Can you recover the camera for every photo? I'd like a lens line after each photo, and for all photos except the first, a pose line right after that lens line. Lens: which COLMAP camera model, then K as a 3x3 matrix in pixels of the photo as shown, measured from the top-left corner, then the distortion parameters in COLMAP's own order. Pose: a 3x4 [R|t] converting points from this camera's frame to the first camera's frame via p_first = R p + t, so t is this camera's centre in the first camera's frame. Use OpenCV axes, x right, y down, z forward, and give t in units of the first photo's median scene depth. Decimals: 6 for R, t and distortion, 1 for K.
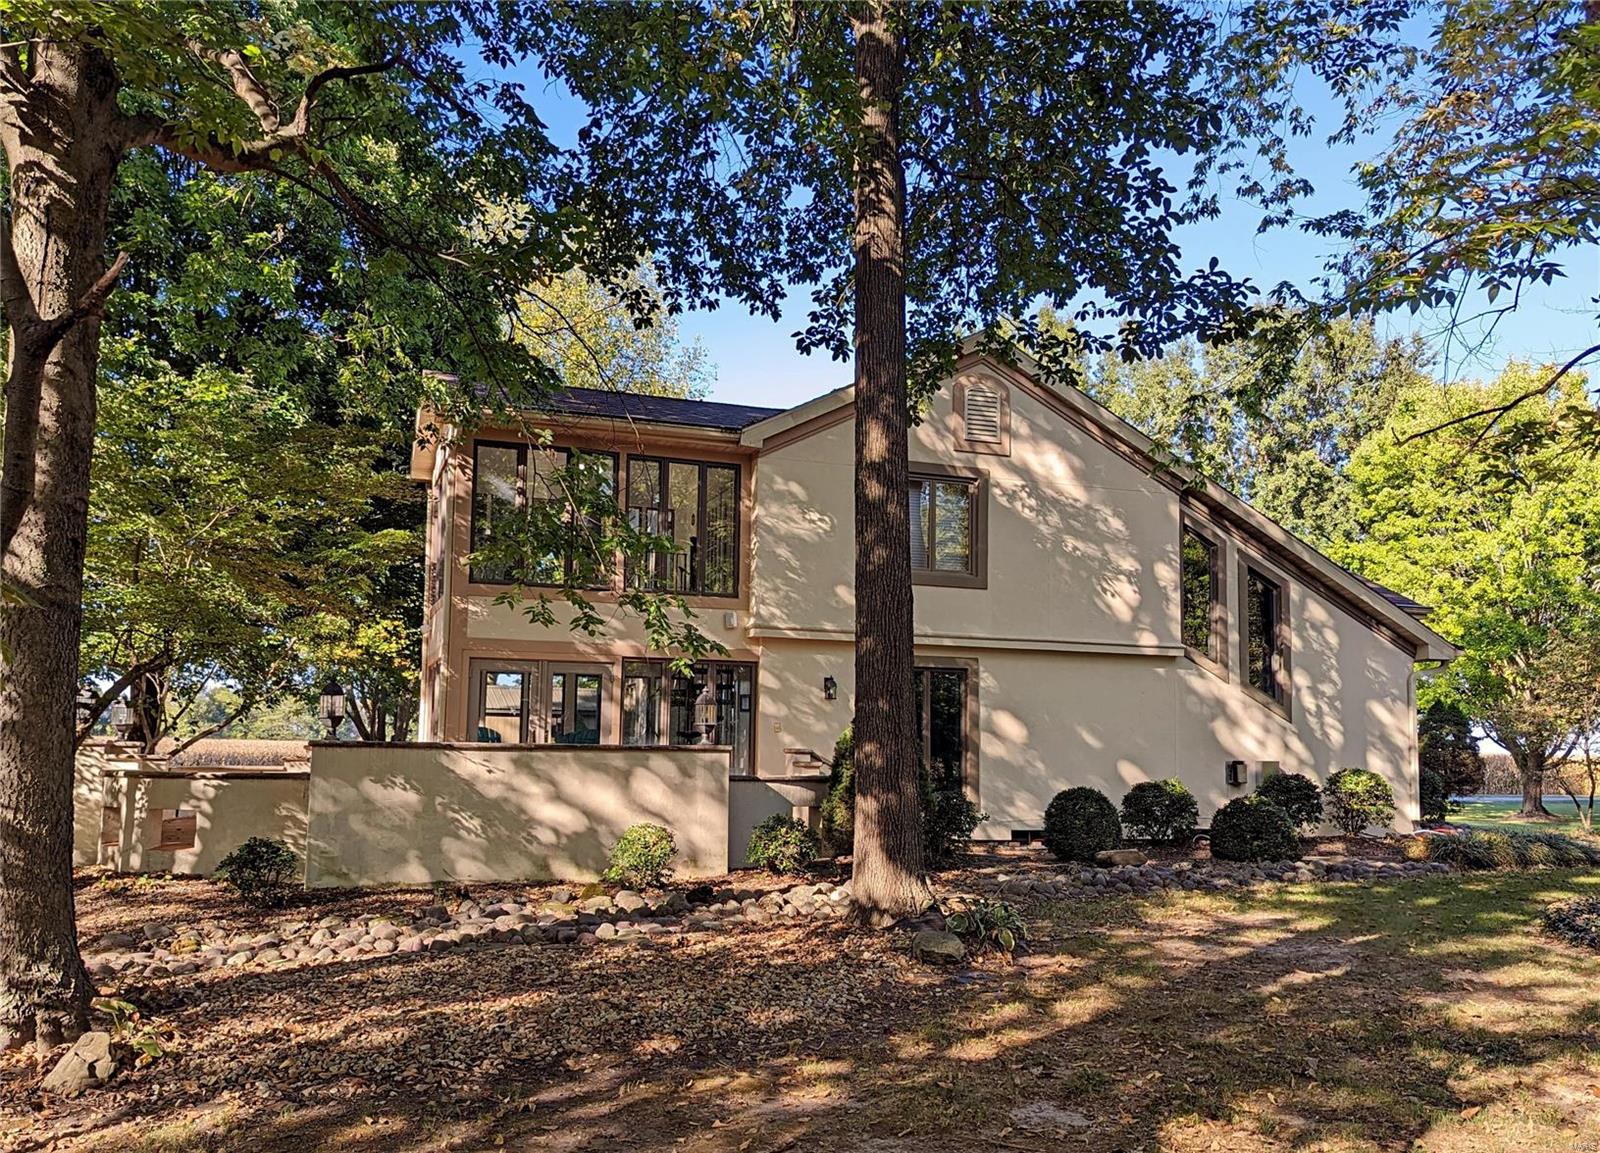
lens RADIAL K [[1355.0, 0, 801.4], [0, 1355.0, 581.2], [0, 0, 1]] dist [0.011270, -0.002570]
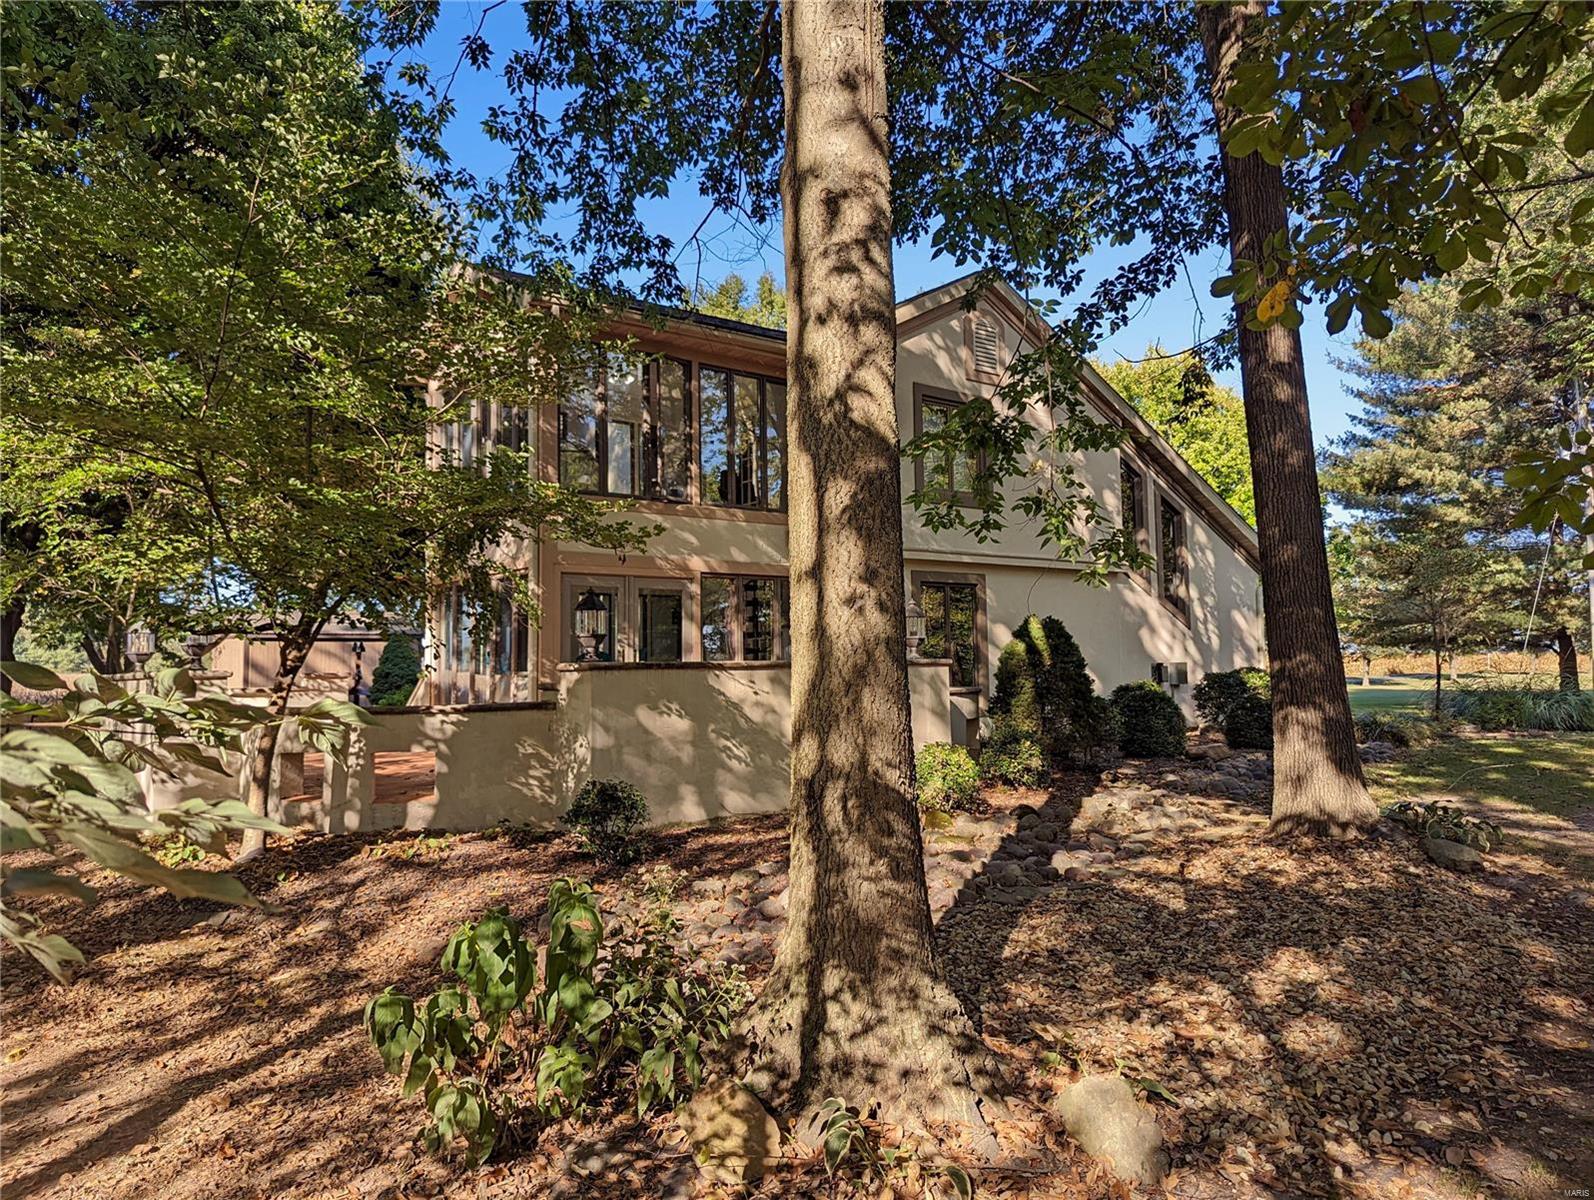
lens RADIAL K [[1123.4, 0, 796.4], [0, 1123.4, 594.7], [0, 0, 1]] dist [0.039583, -0.000810]
pose [[0.957690, -0.010918, 0.287594, -0.288617], [-0.006541, 0.998196, 0.059677, 0.021632], [-0.287726, -0.059033, 0.955892, 0.198413]]
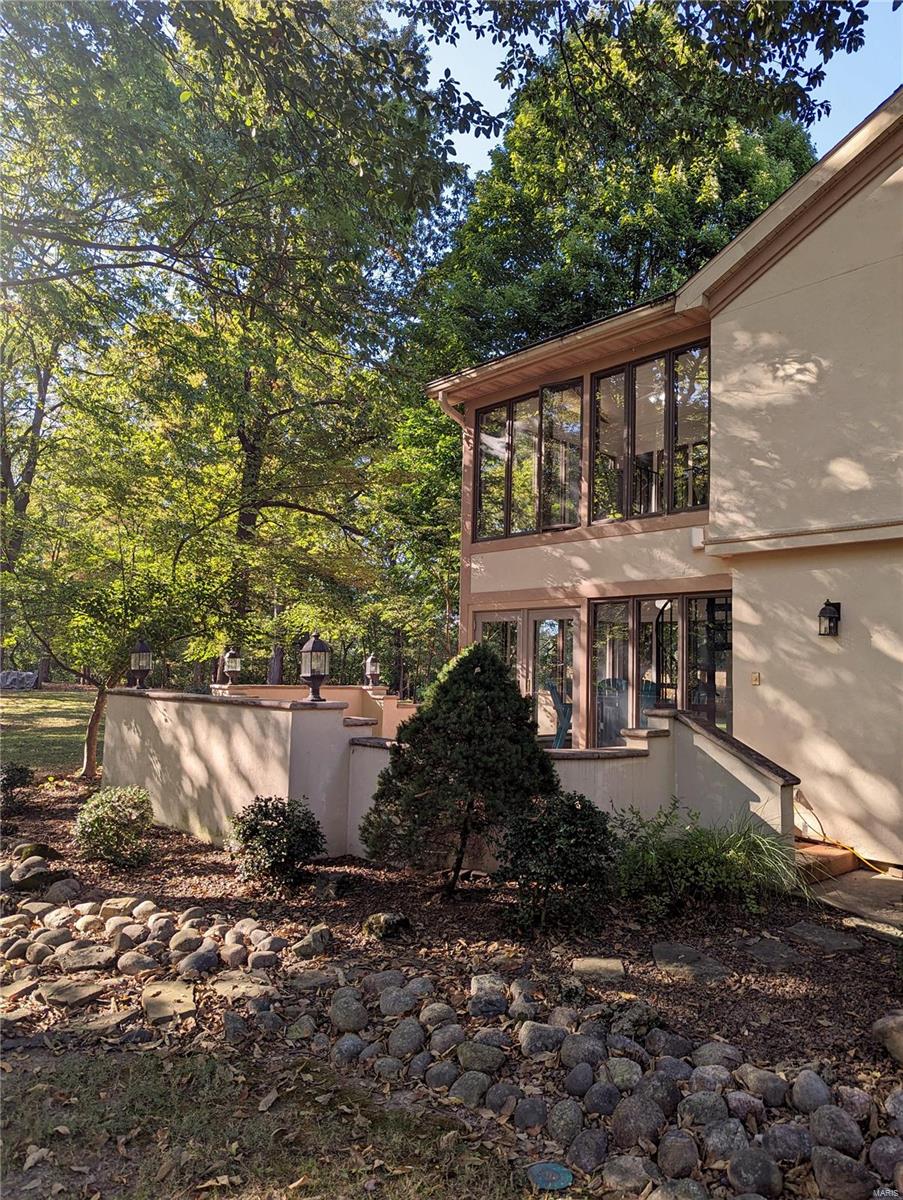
lens RADIAL K [[827.9, 0, 452.0], [0, 827.9, 599.2], [0, 0, 1]] dist [0.012099, 0.001175]
pose [[0.373396, -0.087490, -0.923537, 0.328436], [0.100985, 0.993460, -0.053285, 0.073843], [0.922159, -0.073367, 0.379789, 0.688236]]
